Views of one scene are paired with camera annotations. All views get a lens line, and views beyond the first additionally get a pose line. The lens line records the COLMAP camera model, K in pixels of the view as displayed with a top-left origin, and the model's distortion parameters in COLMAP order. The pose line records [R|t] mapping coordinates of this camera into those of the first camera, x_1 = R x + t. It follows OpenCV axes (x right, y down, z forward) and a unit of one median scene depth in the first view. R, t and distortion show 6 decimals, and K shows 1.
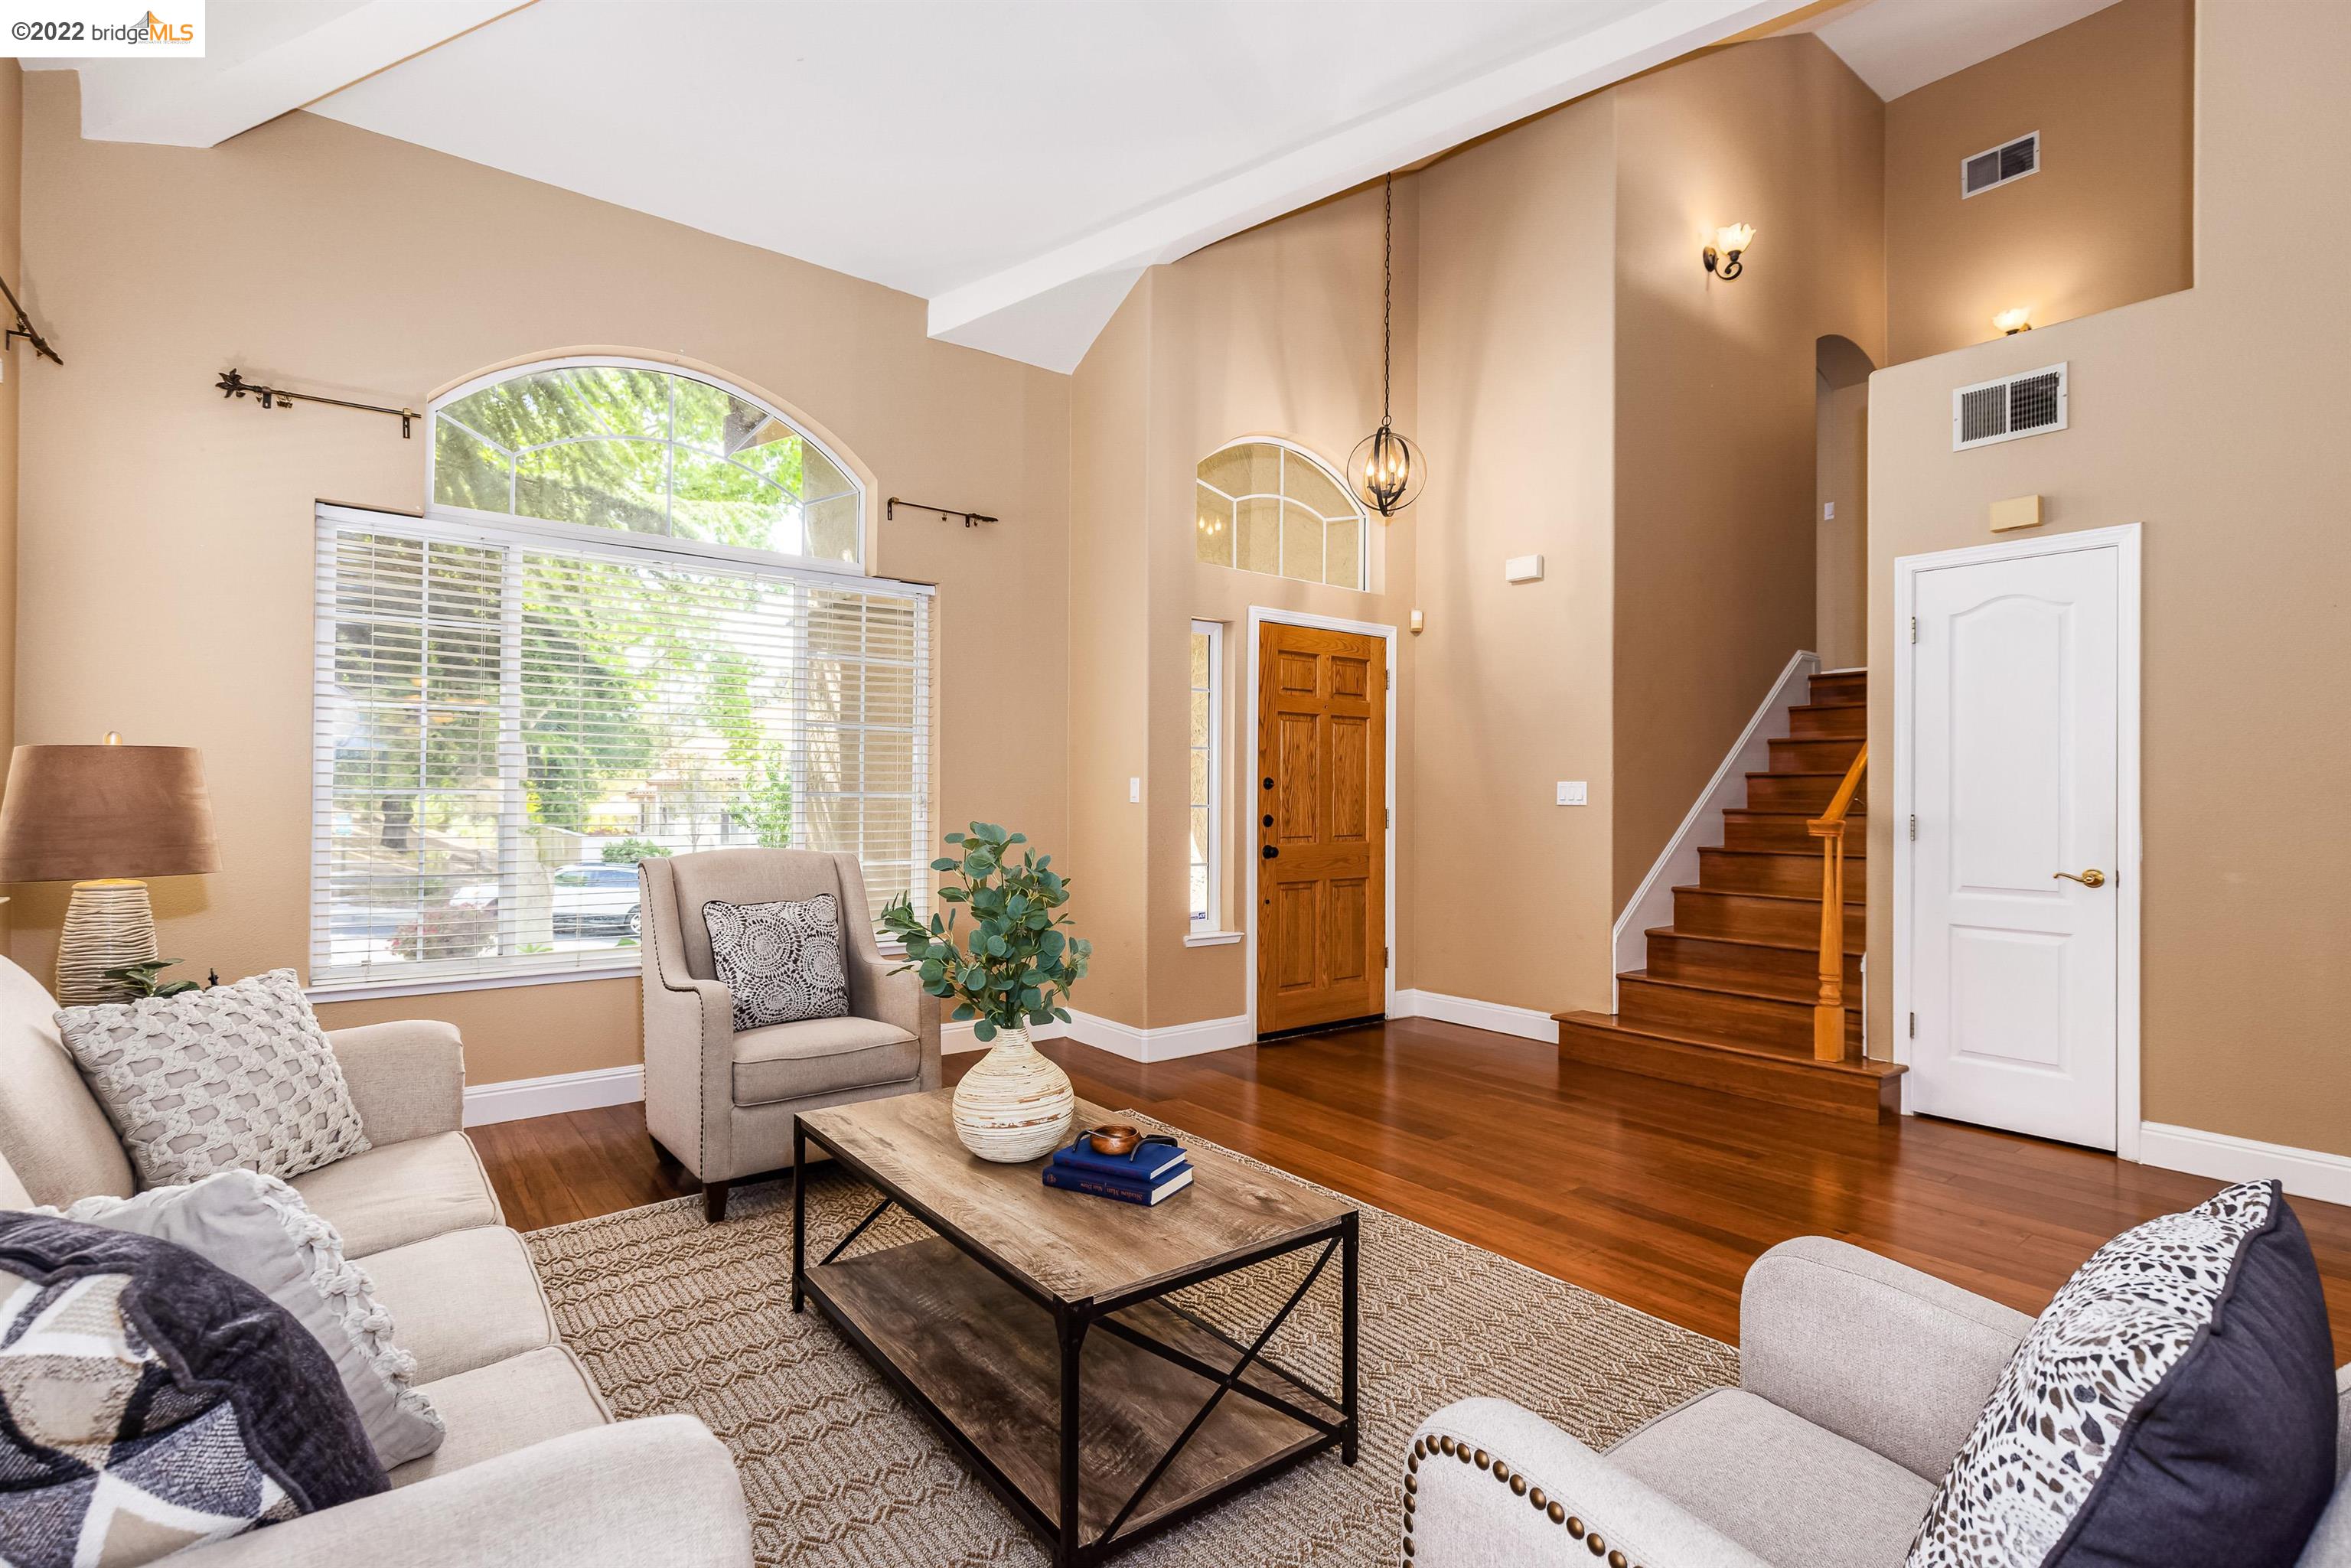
lens RADIAL K [[1124.0, 0, 1182.2], [0, 1124.0, 800.2], [0, 0, 1]] dist [0.001115, -0.000772]
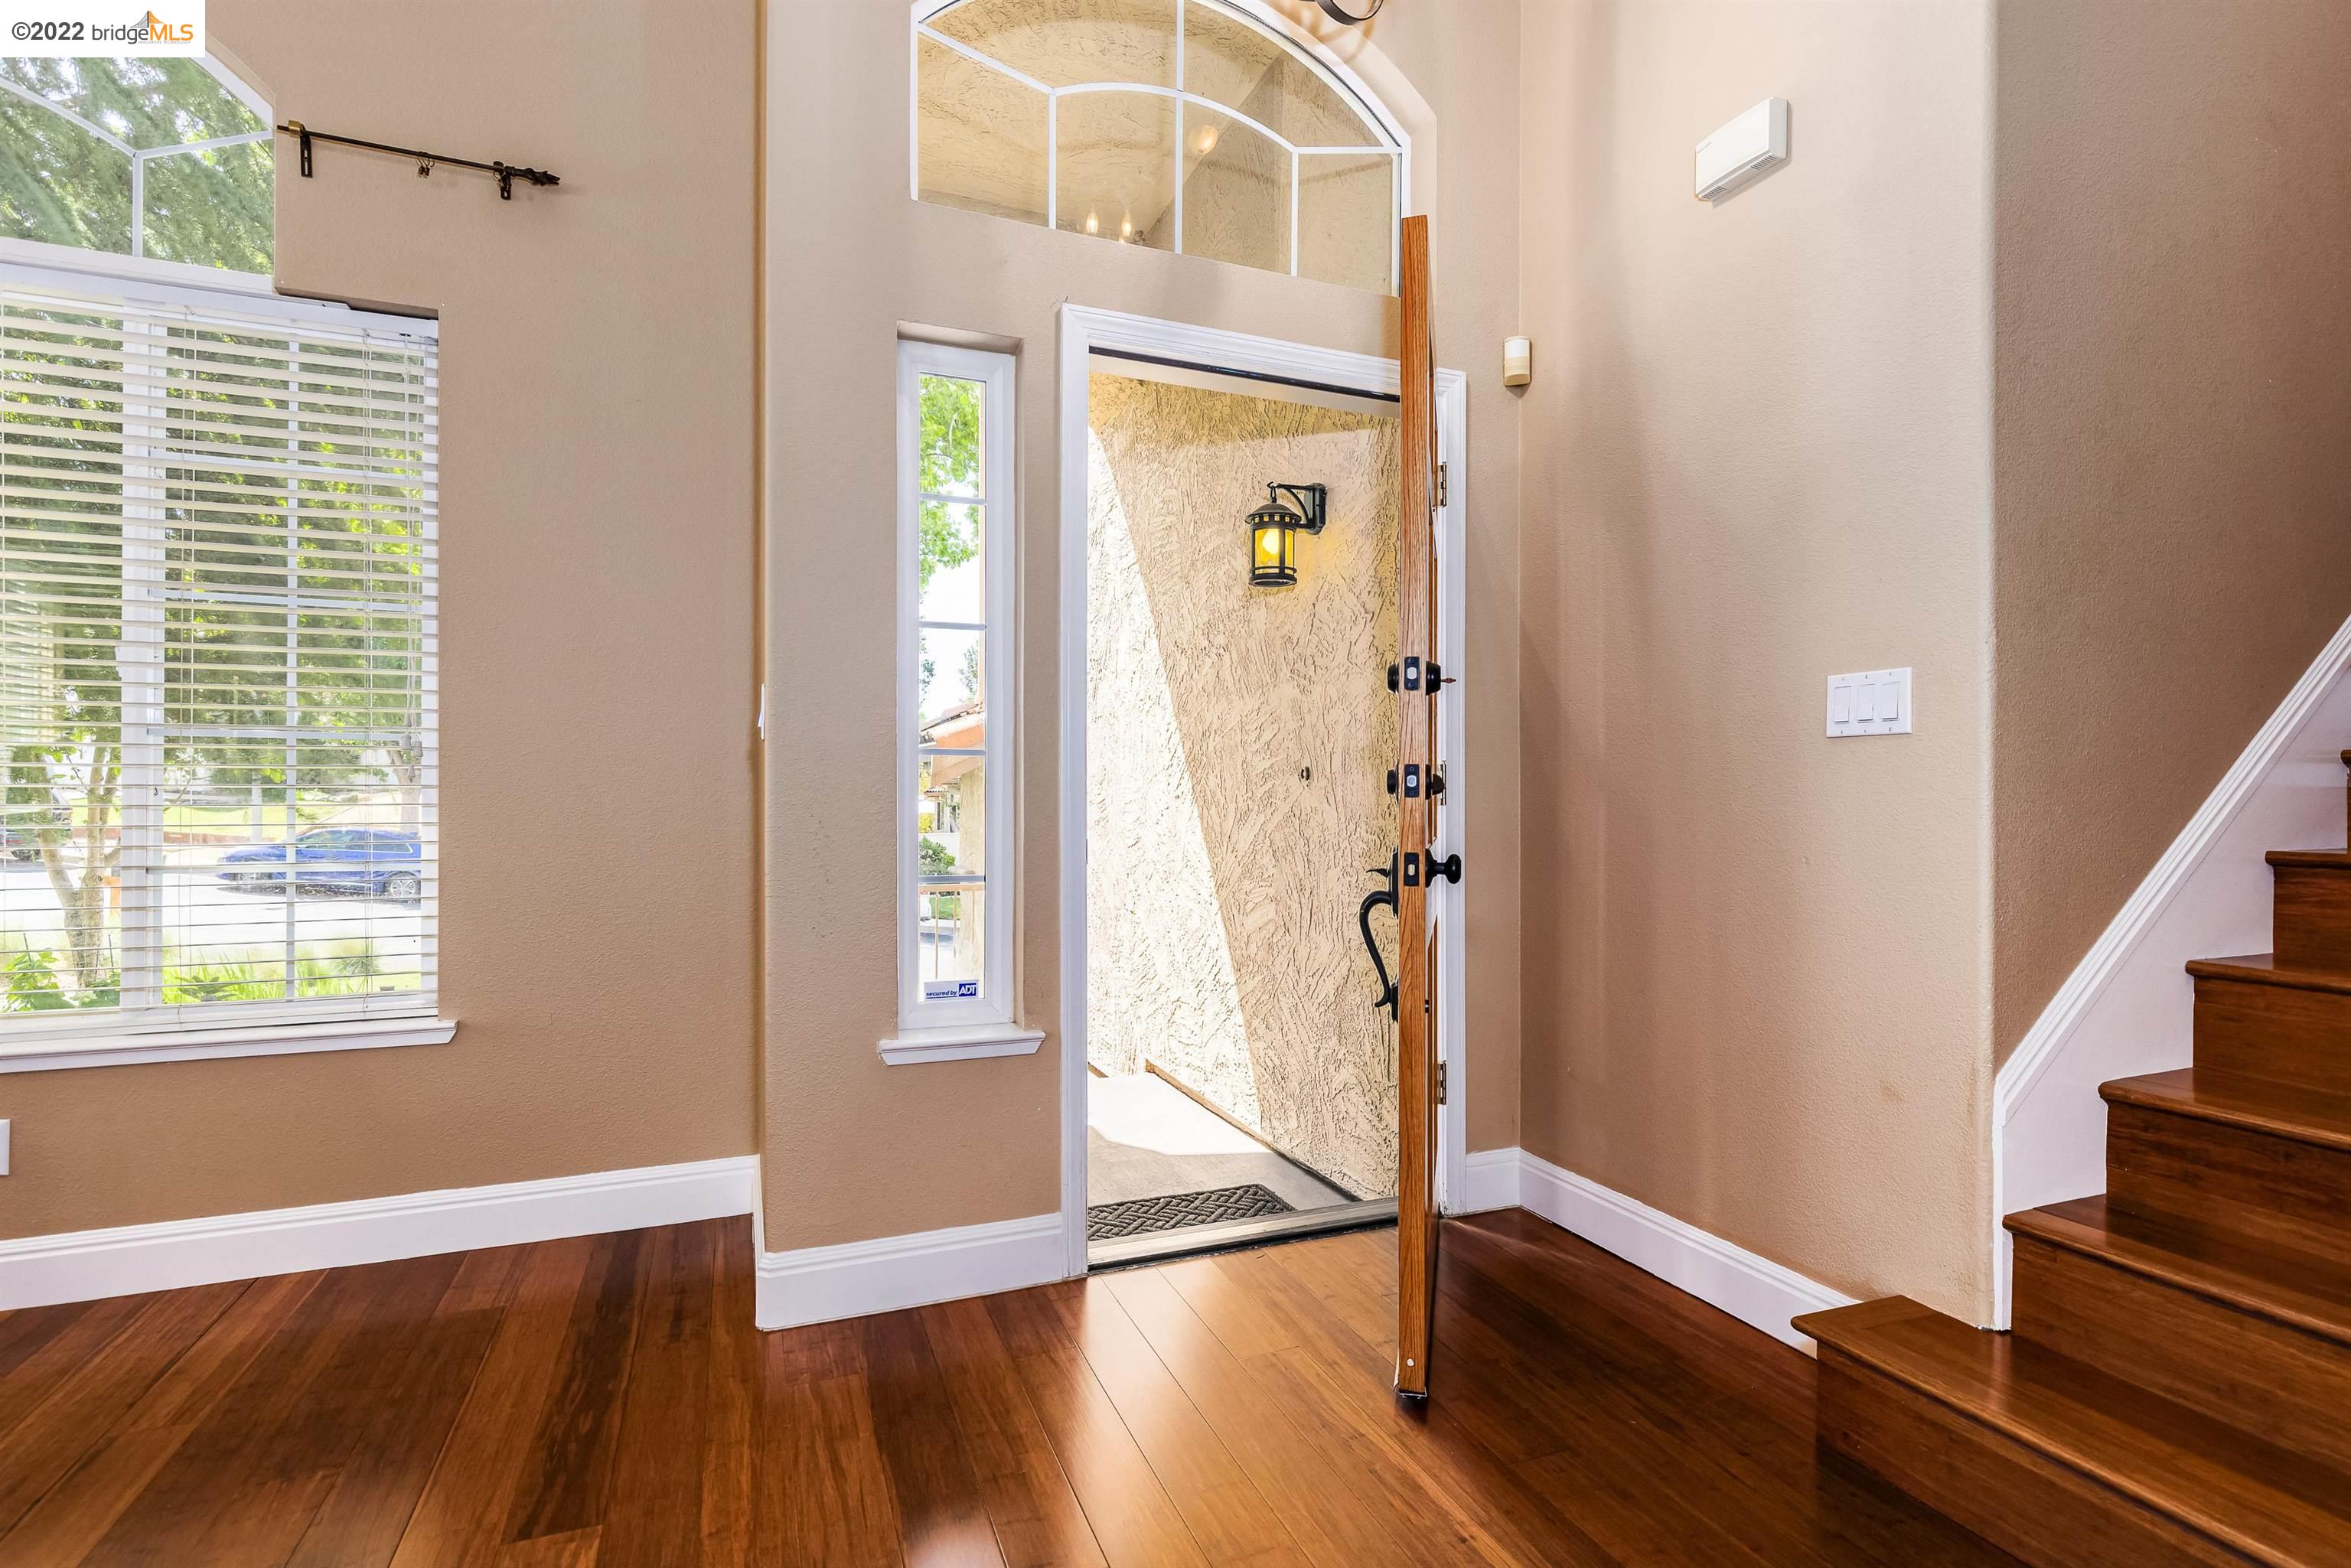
lens RADIAL K [[1124.0, 0, 1195.1], [0, 1124.0, 798.4], [0, 0, 1]] dist [0.001115, -0.000772]
pose [[0.963235, -0.001604, -0.268657, 0.231891], [0.002043, 0.999997, 0.001355, 0.024310], [0.268654, -0.001854, 0.963235, 0.581880]]
